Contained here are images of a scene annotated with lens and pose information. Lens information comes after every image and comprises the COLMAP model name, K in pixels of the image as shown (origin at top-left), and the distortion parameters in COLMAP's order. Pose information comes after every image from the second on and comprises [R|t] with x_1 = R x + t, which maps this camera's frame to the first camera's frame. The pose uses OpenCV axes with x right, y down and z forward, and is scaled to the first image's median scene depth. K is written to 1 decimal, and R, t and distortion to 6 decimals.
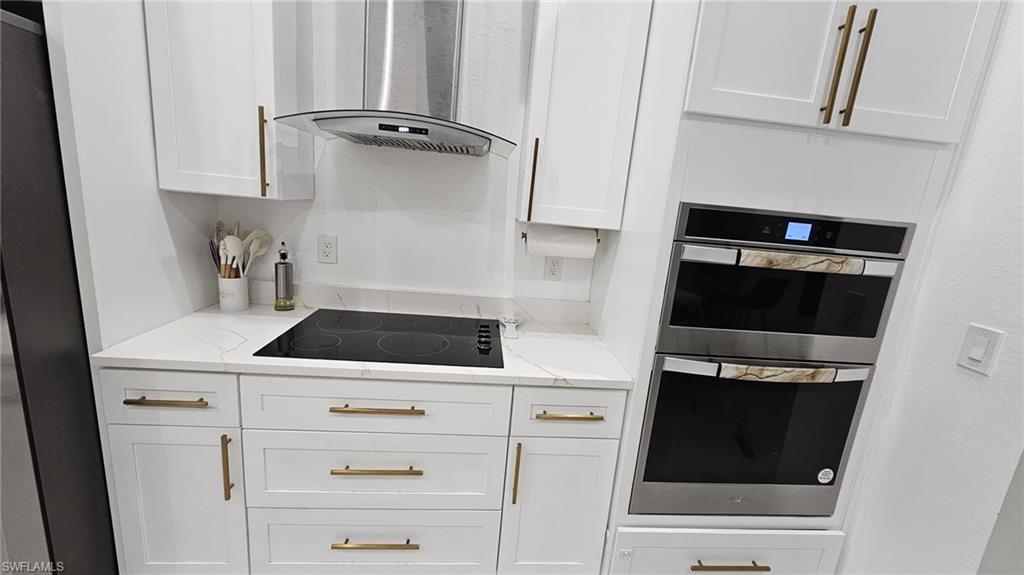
lens RADIAL K [[449.8, 0, 510.2], [0, 449.8, 290.4], [0, 0, 1]] dist [-0.002402, -0.000025]
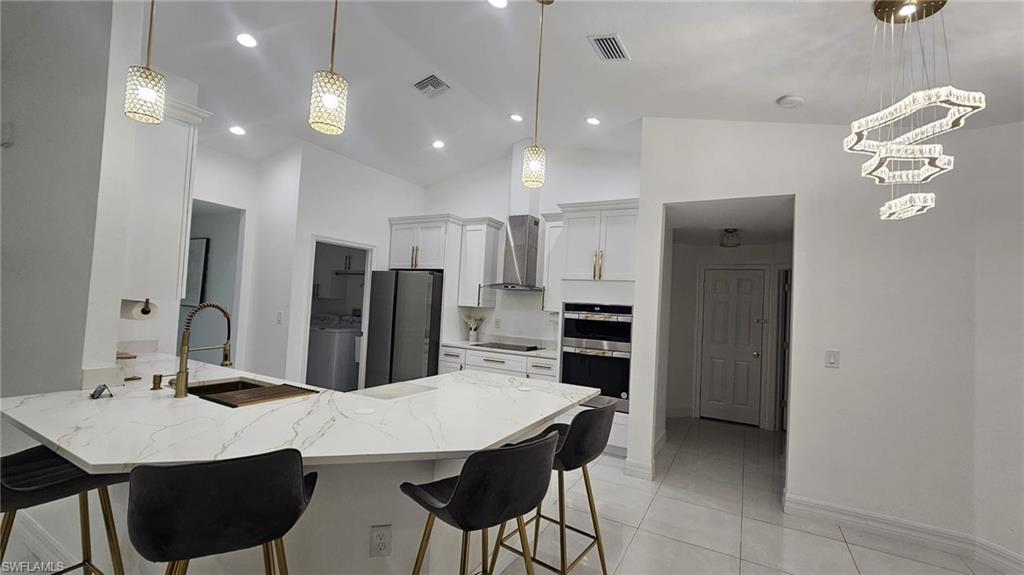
lens RADIAL K [[417.1, 0, 513.7], [0, 417.1, 287.3], [0, 0, 1]] dist [-0.001958, -0.000171]
pose [[0.824750, -0.068423, -0.561343, 1.799537], [-0.100691, 0.959022, -0.264836, 0.577053], [0.556461, 0.274946, 0.784064, -1.756329]]
